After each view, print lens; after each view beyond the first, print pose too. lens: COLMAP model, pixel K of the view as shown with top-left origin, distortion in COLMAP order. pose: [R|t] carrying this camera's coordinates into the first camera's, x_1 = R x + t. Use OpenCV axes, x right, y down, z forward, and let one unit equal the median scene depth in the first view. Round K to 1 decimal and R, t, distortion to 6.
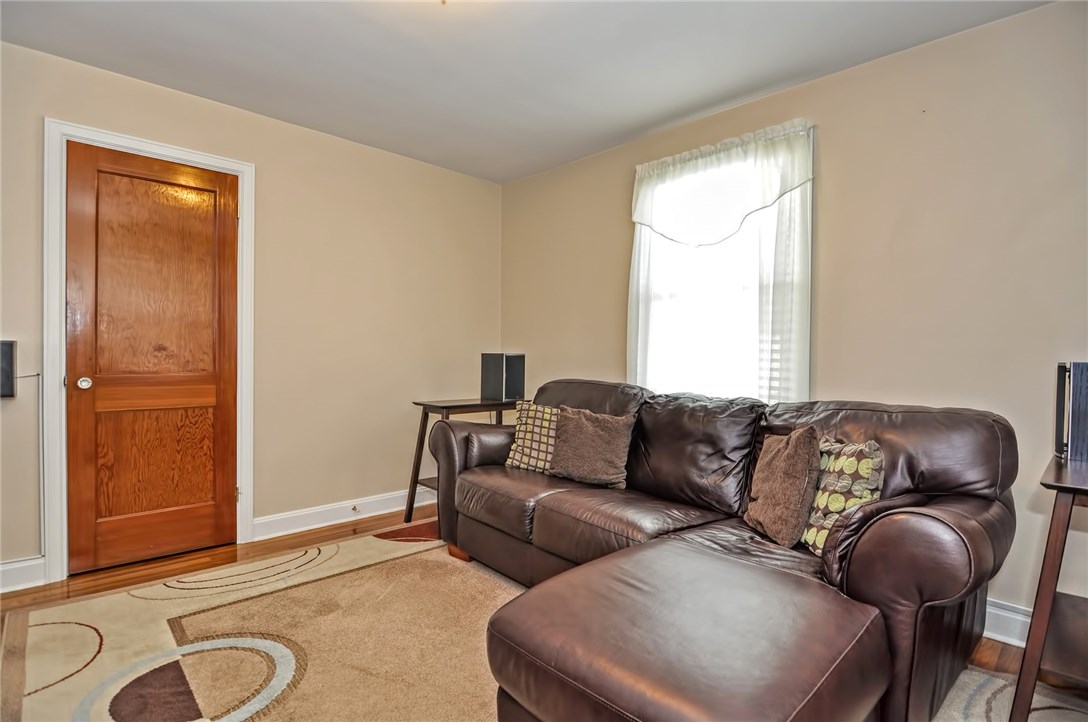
lens RADIAL K [[533.0, 0, 544.0], [0, 533.0, 361.0], [0, 0, 1]] dist [-0.014538, -0.001418]
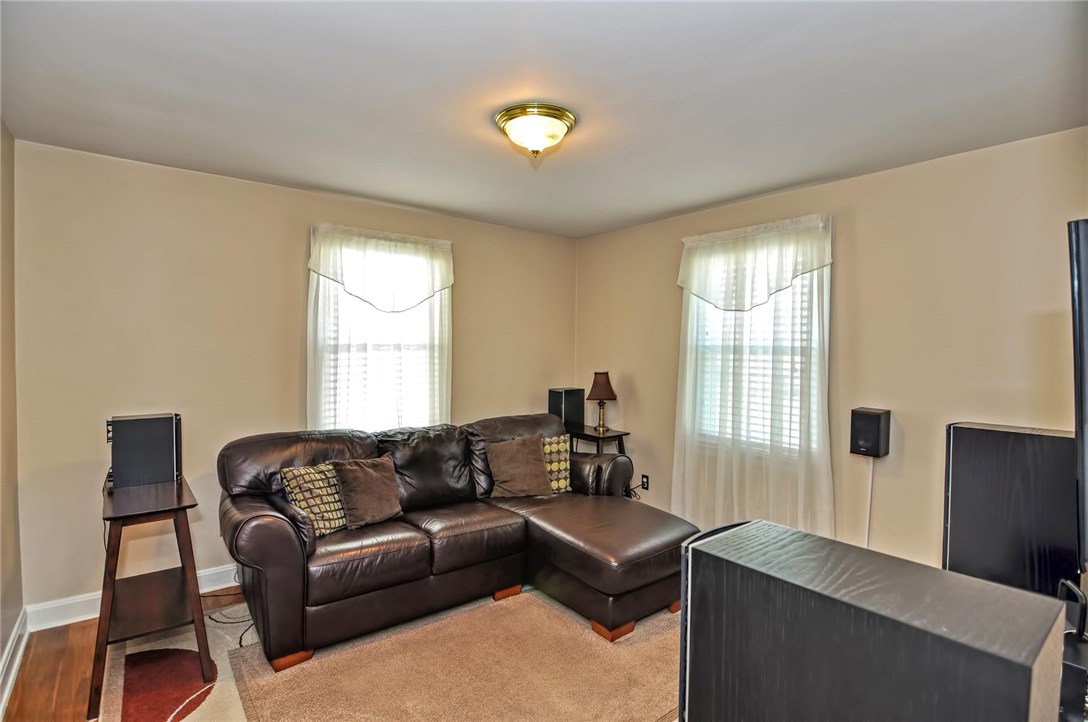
lens RADIAL K [[533.0, 0, 544.0], [0, 533.0, 361.0], [0, 0, 1]] dist [-0.014538, -0.001418]
pose [[0.095854, -0.038392, 0.994655, -0.936257], [0.012559, 0.999223, 0.037358, -0.141229], [-0.995316, 0.008911, 0.096262, 0.510540]]
